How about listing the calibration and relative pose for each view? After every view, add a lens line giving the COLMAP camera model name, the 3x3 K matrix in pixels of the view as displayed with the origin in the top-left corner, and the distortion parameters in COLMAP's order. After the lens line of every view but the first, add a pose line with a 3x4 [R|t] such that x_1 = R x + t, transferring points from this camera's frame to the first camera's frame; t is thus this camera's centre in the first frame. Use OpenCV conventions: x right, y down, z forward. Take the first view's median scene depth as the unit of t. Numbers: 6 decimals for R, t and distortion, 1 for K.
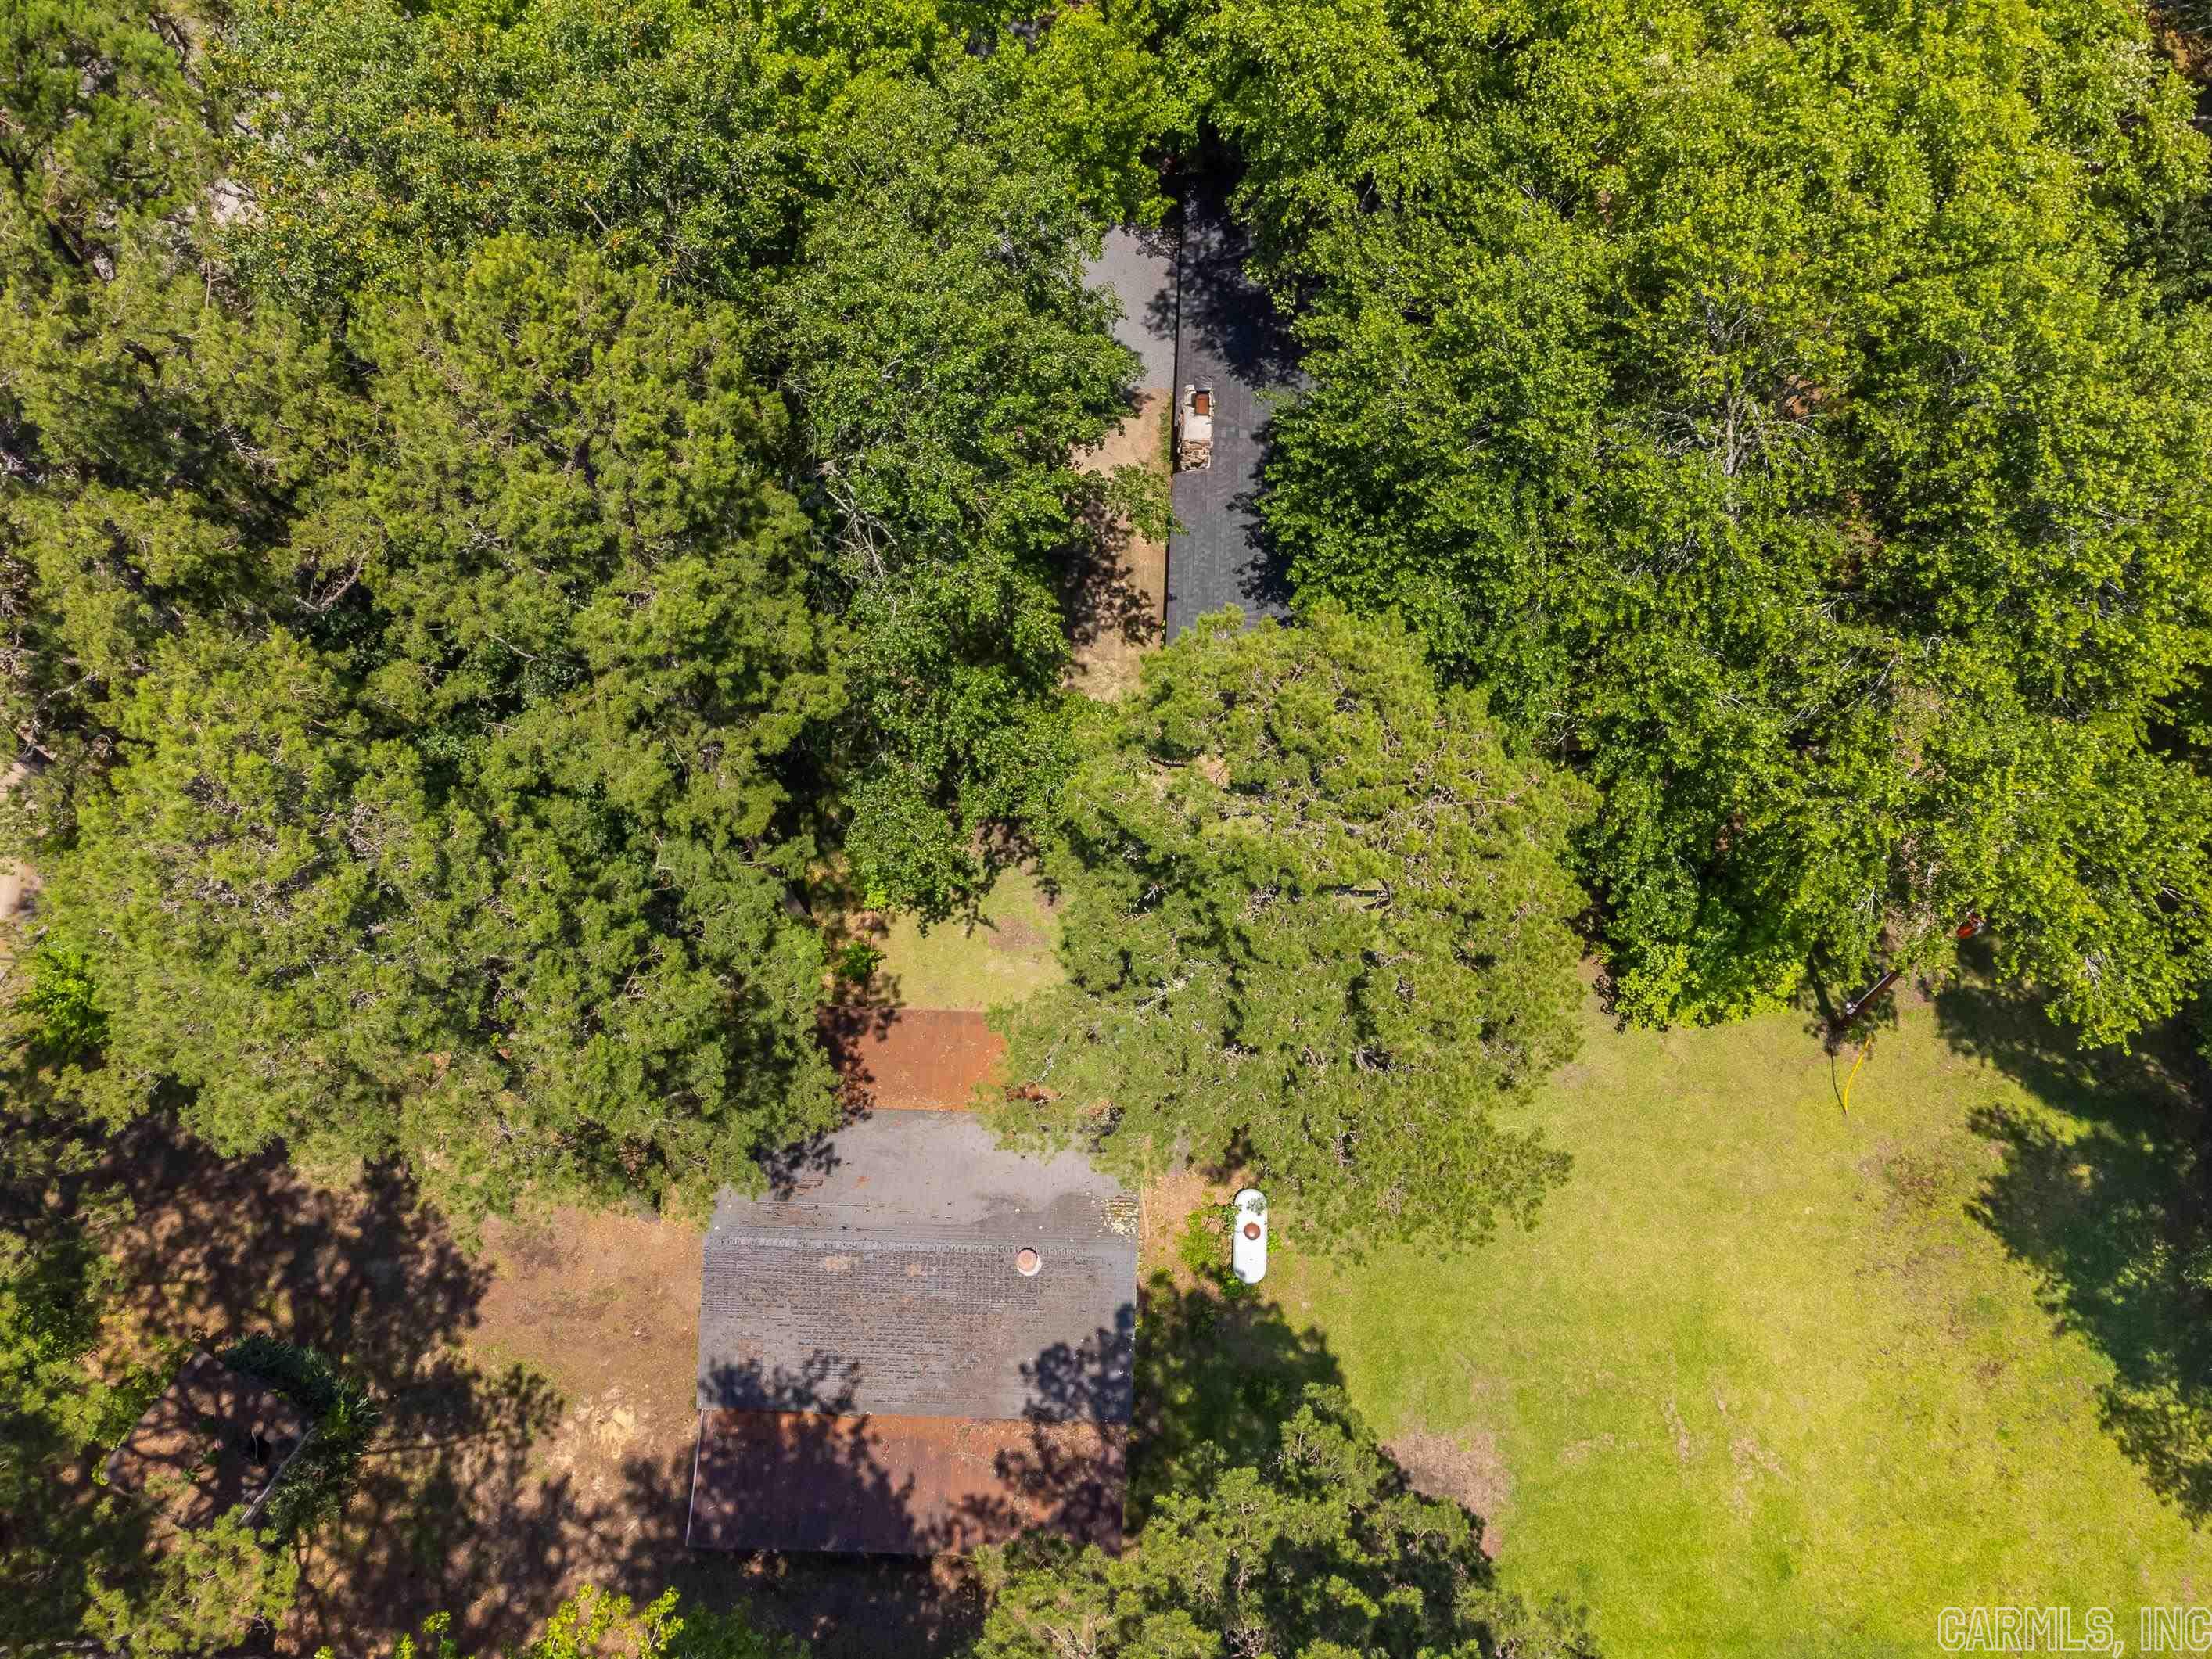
lens RADIAL K [[1528.7, 0, 1096.7], [0, 1528.7, 839.7], [0, 0, 1]] dist [0.004197, 0.055022]
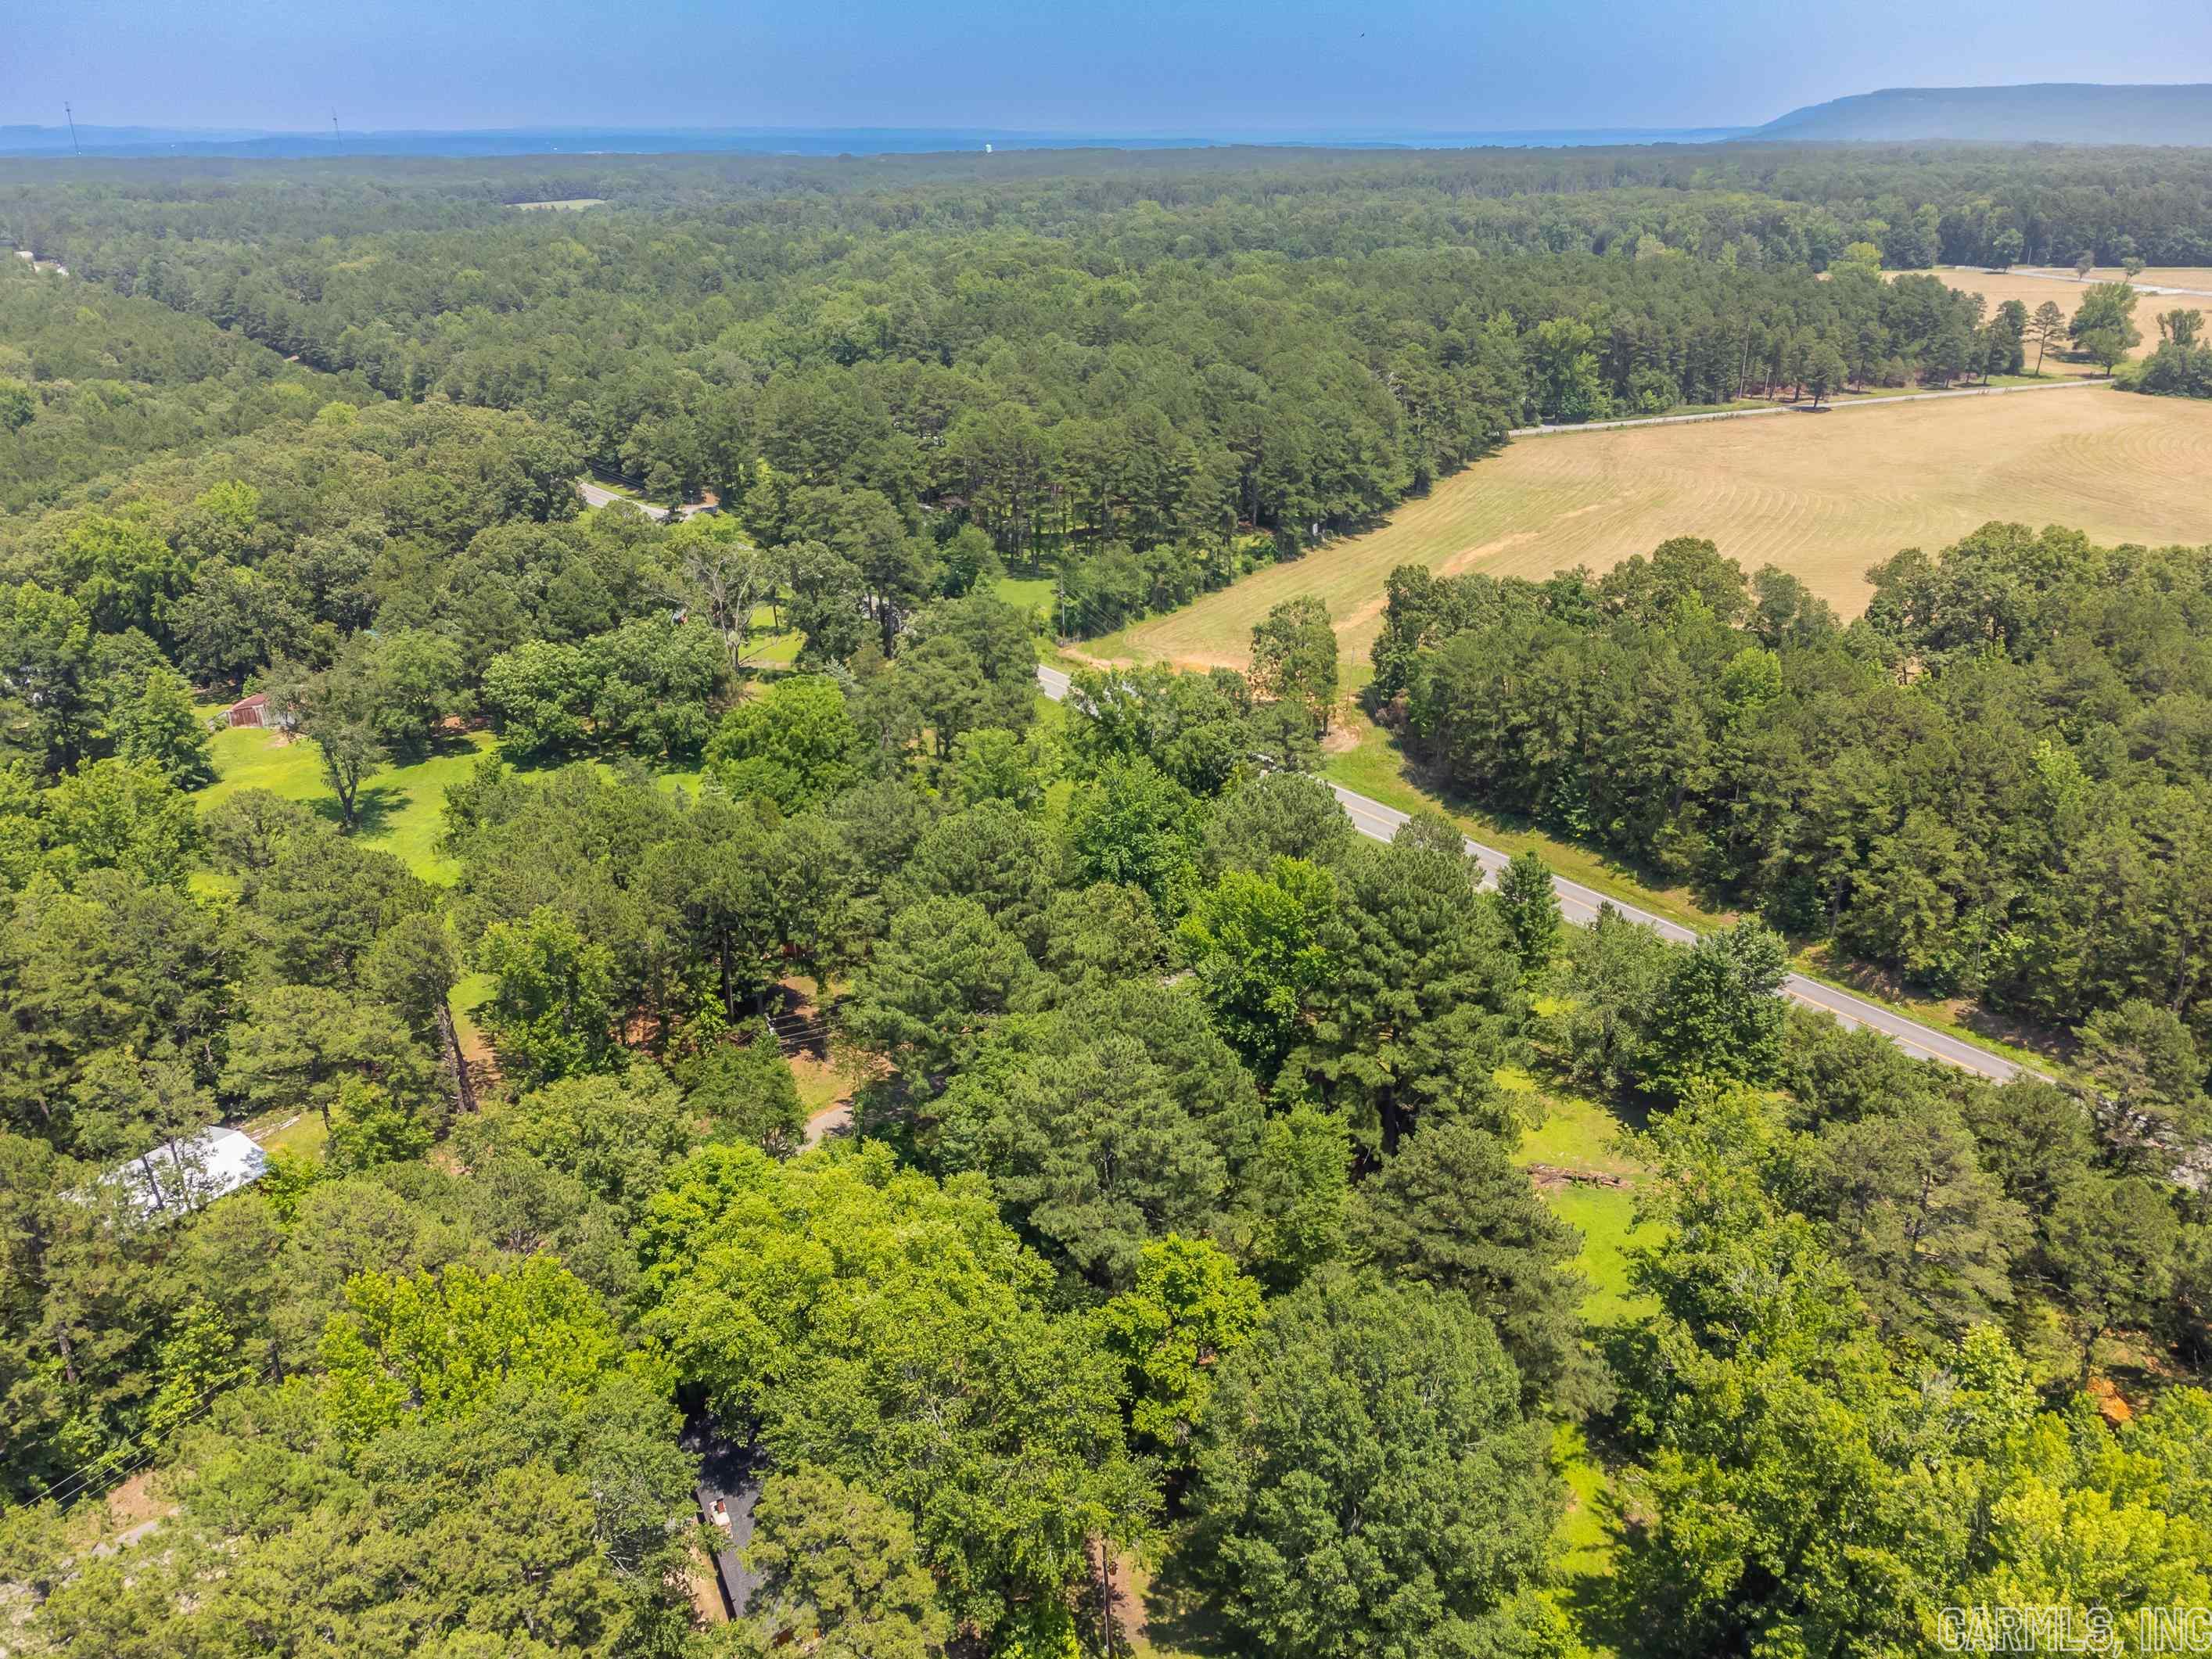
lens RADIAL K [[1528.7, 0, 1096.7], [0, 1528.7, 839.7], [0, 0, 1]] dist [0.004197, 0.055022]
pose [[0.872855, -0.173383, 0.456139, -0.363717], [0.443883, 0.670412, -0.594571, 0.752852], [-0.202713, 0.721447, 0.662134, -1.473503]]
